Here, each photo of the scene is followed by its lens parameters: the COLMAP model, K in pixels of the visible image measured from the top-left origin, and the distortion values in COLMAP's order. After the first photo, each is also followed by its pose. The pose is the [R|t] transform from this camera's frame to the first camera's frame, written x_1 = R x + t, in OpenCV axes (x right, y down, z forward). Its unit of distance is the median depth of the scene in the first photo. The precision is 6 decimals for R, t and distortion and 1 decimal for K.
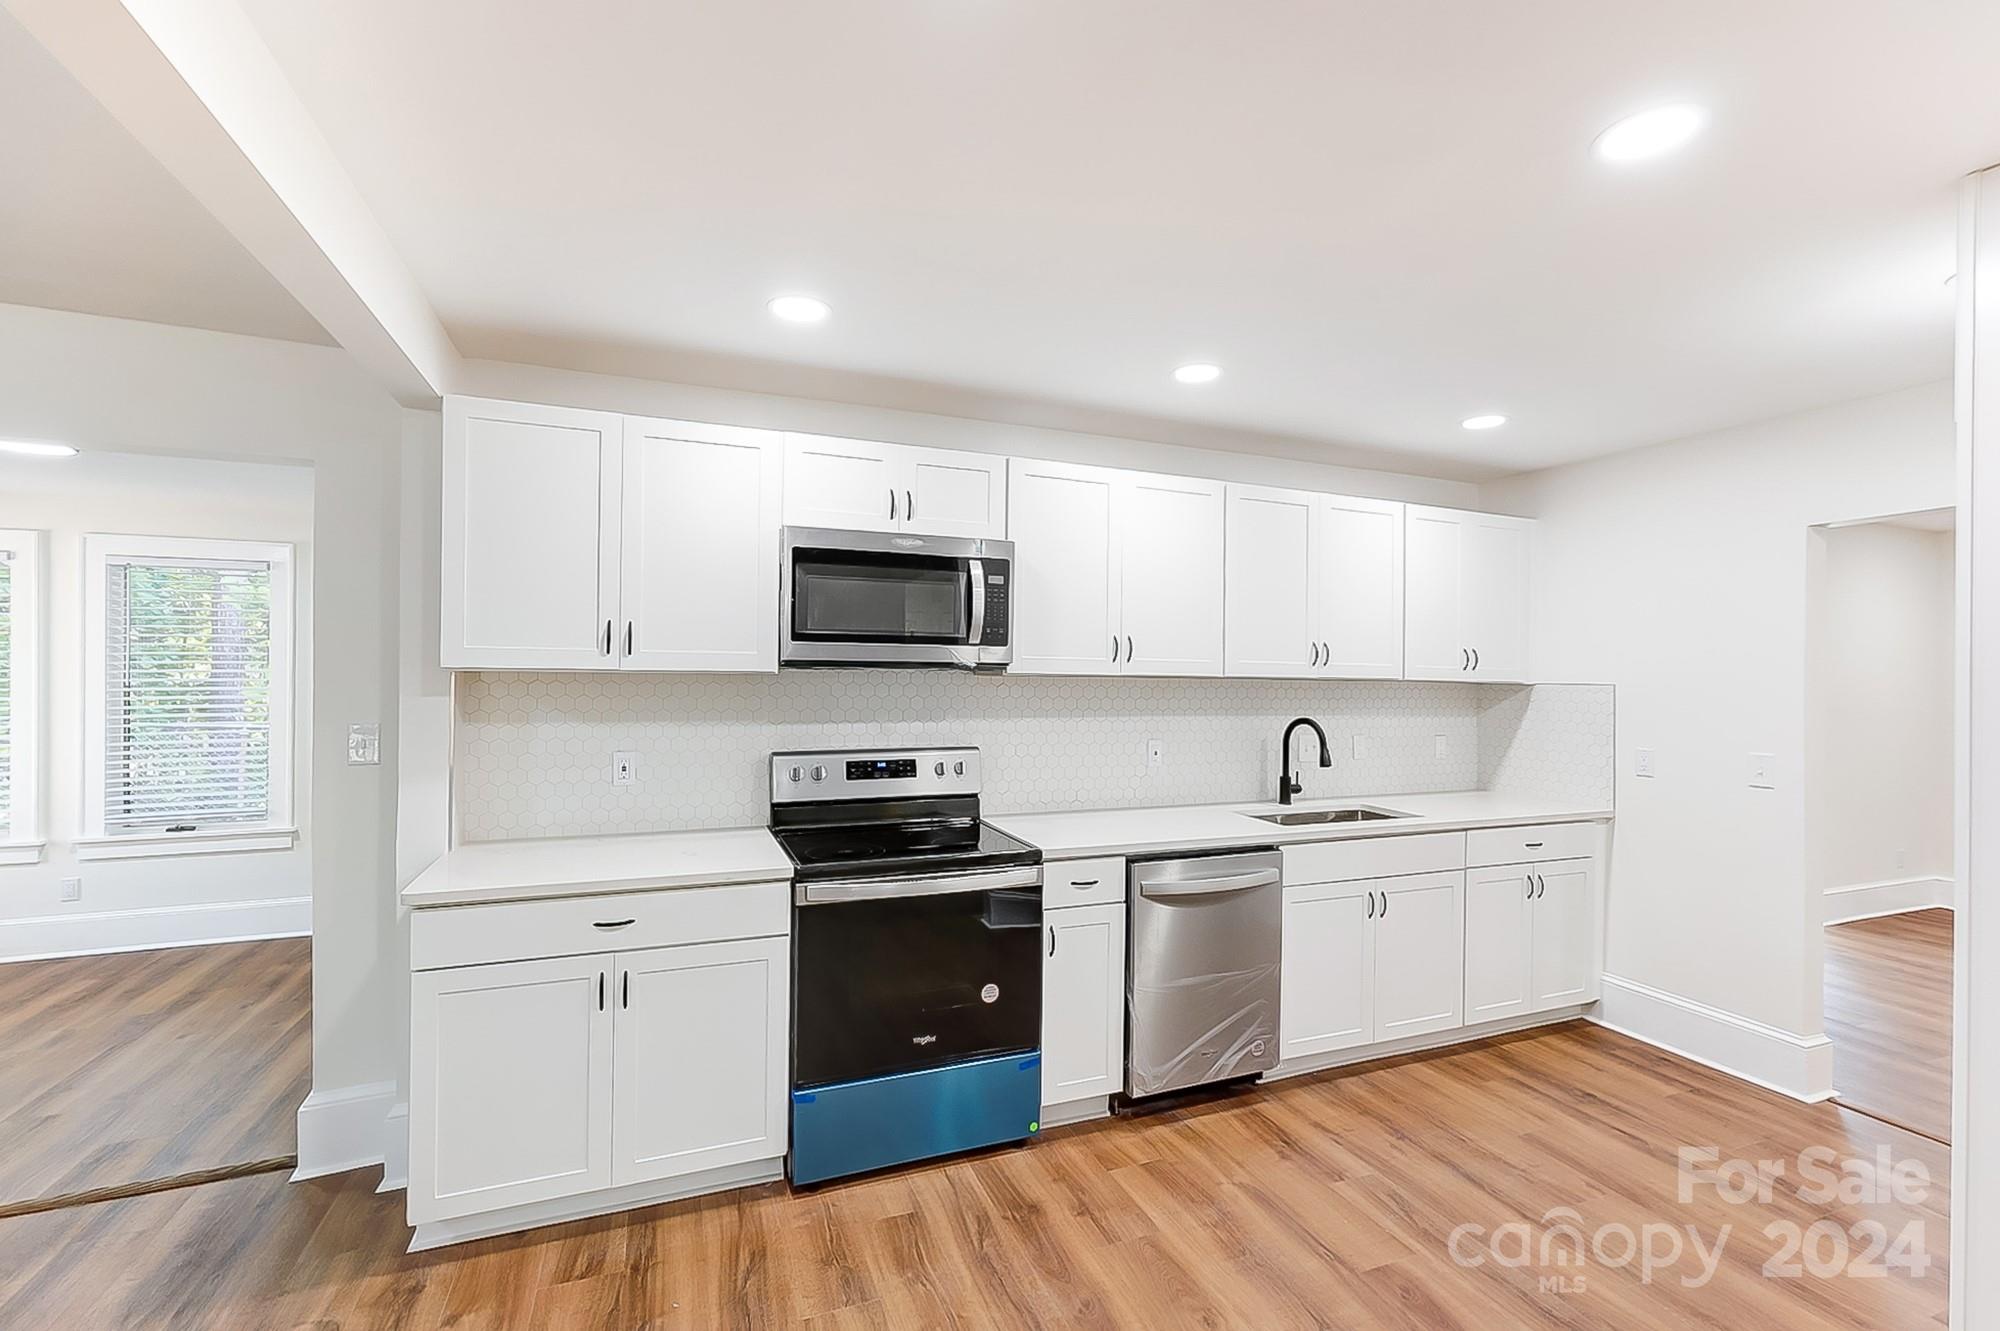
lens RADIAL K [[867.3, 0, 998.2], [0, 867.3, 672.0], [0, 0, 1]] dist [-0.001527, 0.000281]
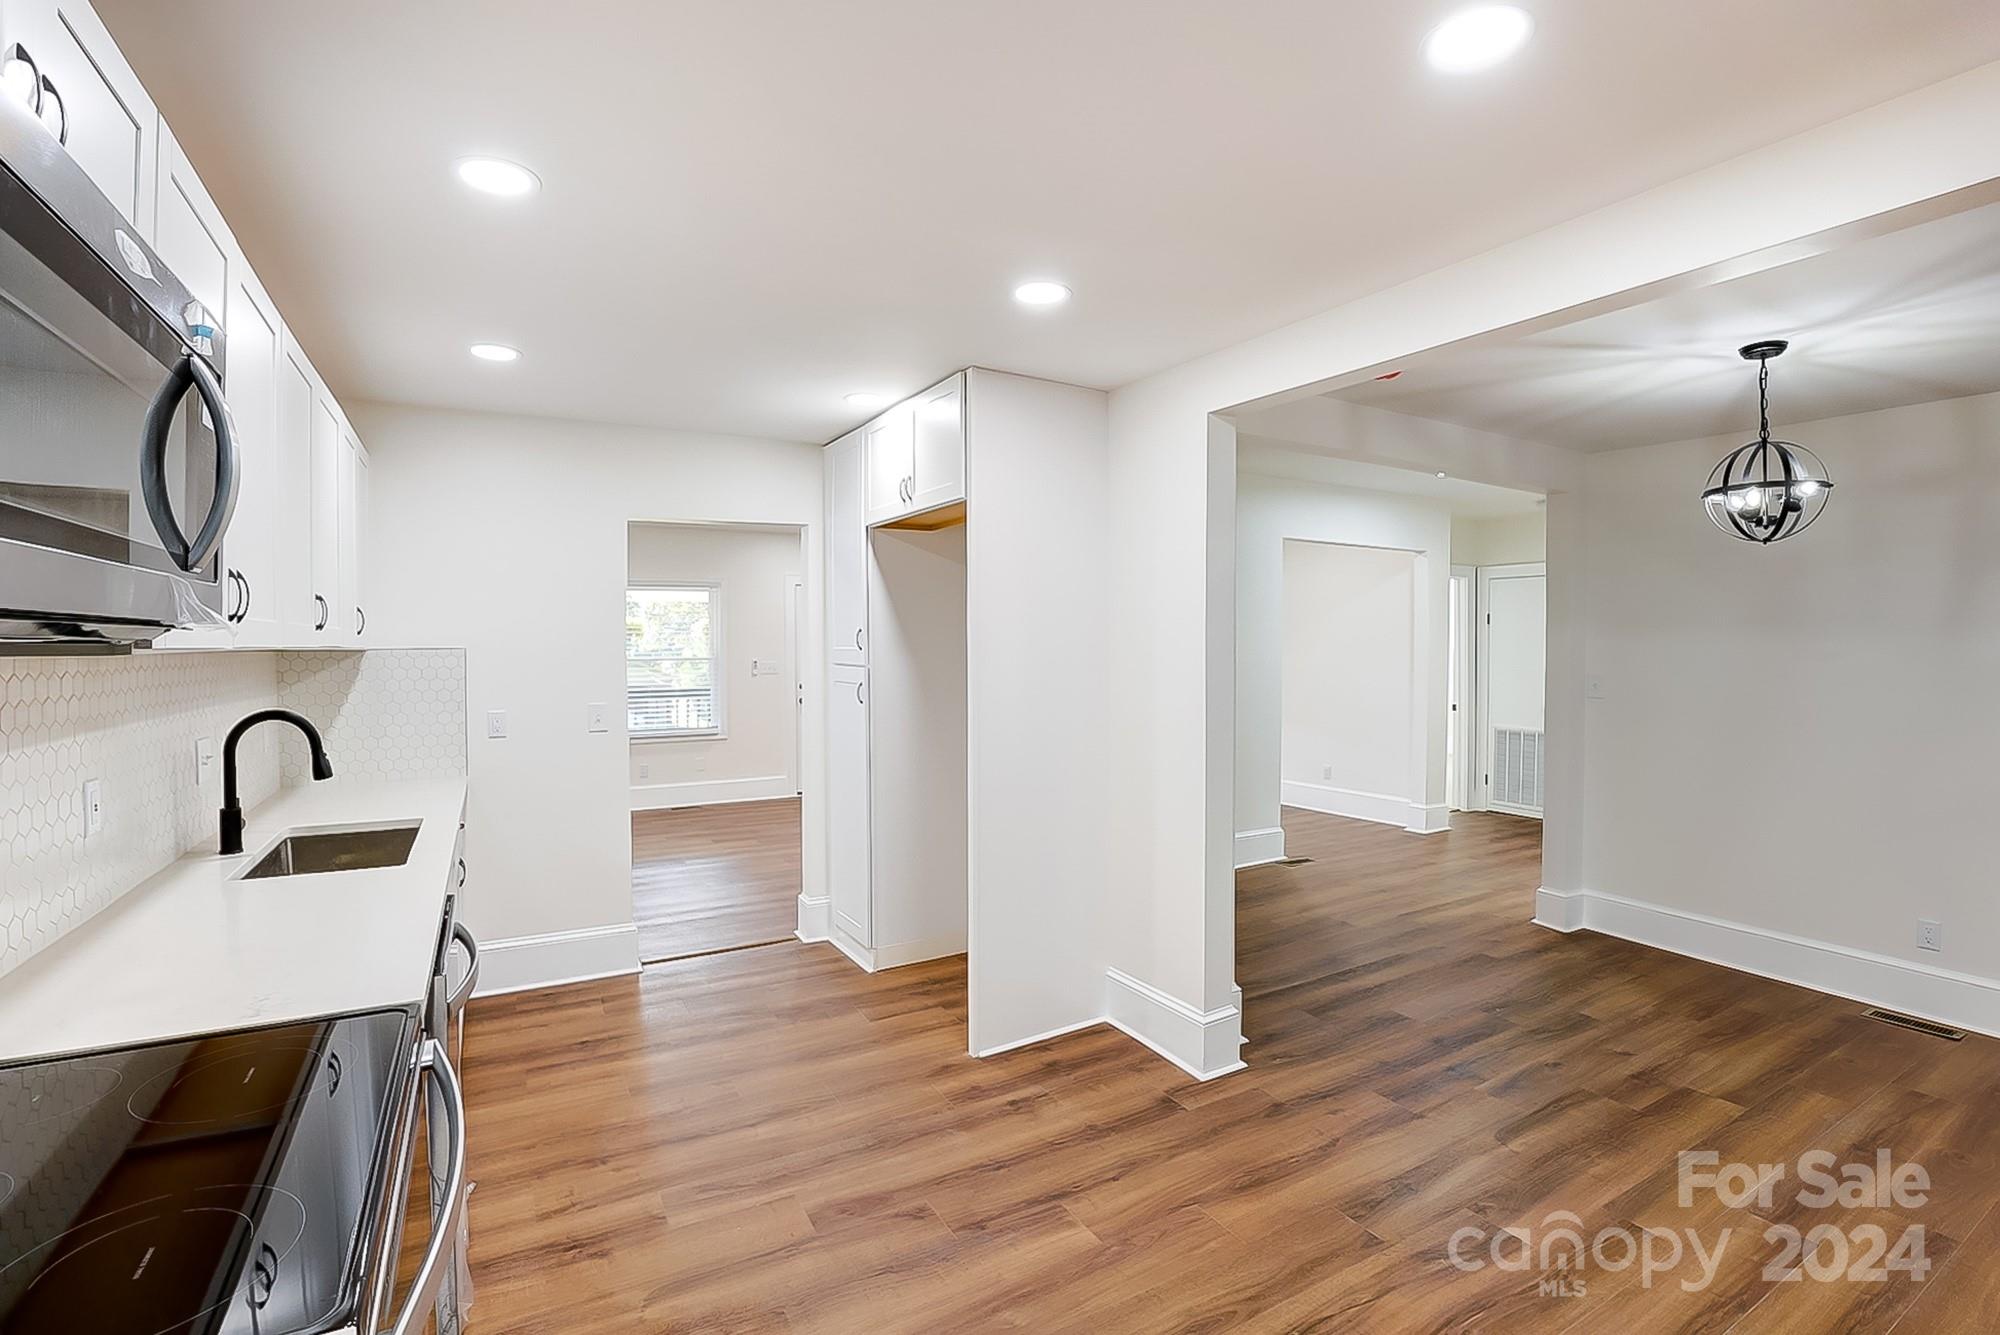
lens RADIAL K [[903.7, 0, 1007.9], [0, 903.7, 637.0], [0, 0, 1]] dist [-0.065792, 0.013158]
pose [[-0.146905, -0.007451, 0.989122, -0.459133], [-0.001703, 0.999972, 0.007280, -0.009062], [-0.989149, -0.000615, -0.146914, 0.686107]]
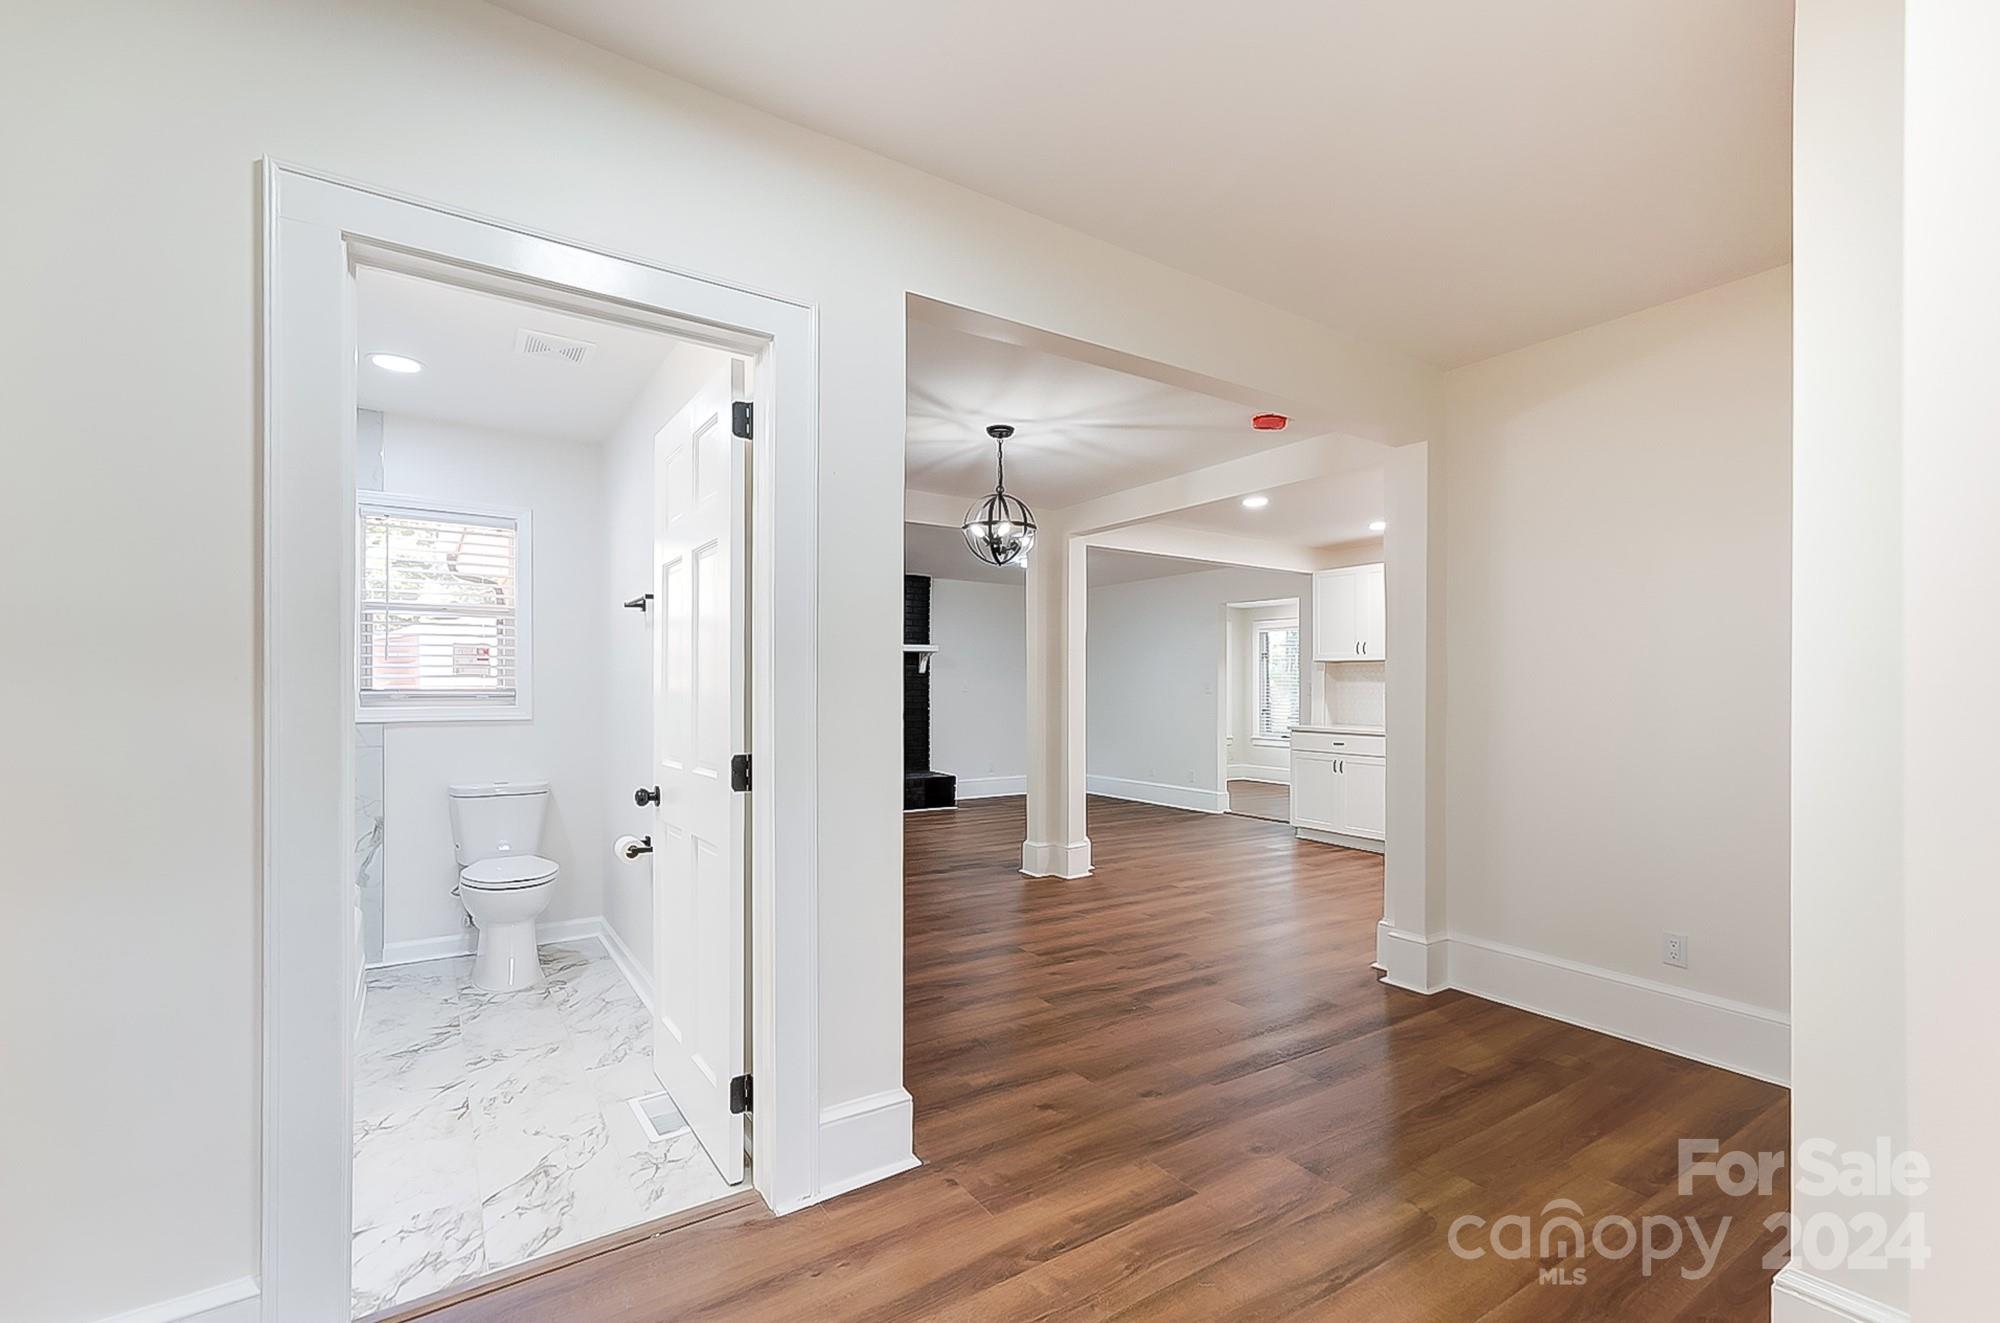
lens RADIAL K [[843.2, 0, 999.8], [0, 843.2, 697.8], [0, 0, 1]] dist [-0.018145, 0.000012]
pose [[0.203605, -0.006208, -0.979033, 1.710022], [-0.002122, 0.999975, -0.006782, 0.110767], [0.979051, 0.003458, 0.203587, -0.570452]]
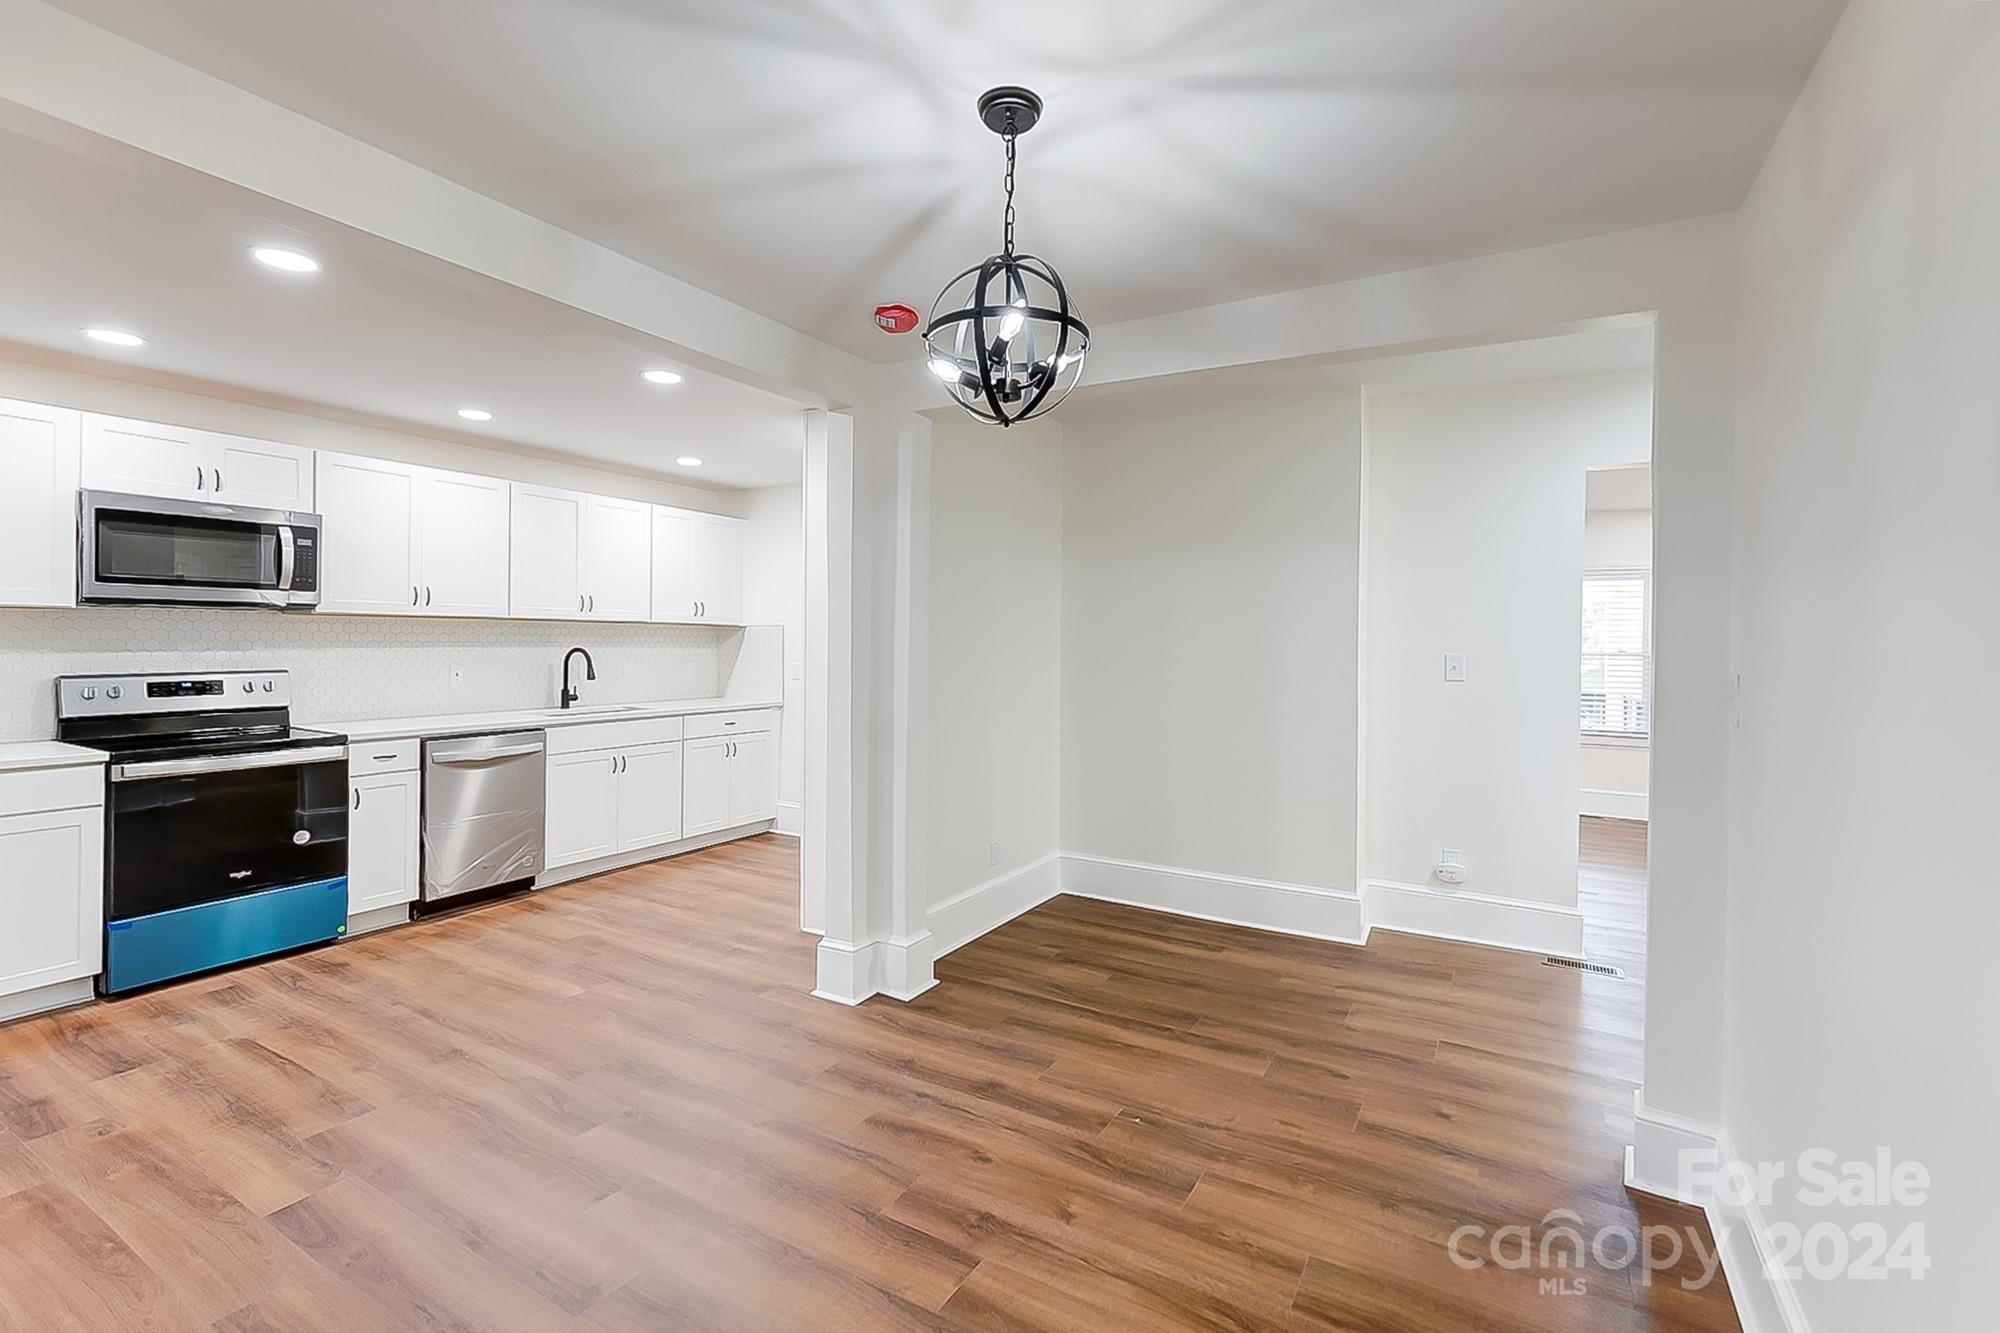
lens RADIAL K [[899.1, 0, 1024.6], [0, 899.1, 641.1], [0, 0, 1]] dist [-0.009212, 0.009158]
pose [[0.780758, -0.005911, 0.624805, -0.000934], [-0.001642, 0.999932, 0.011512, 0.029687], [-0.624831, -0.010014, 0.780696, -0.788574]]
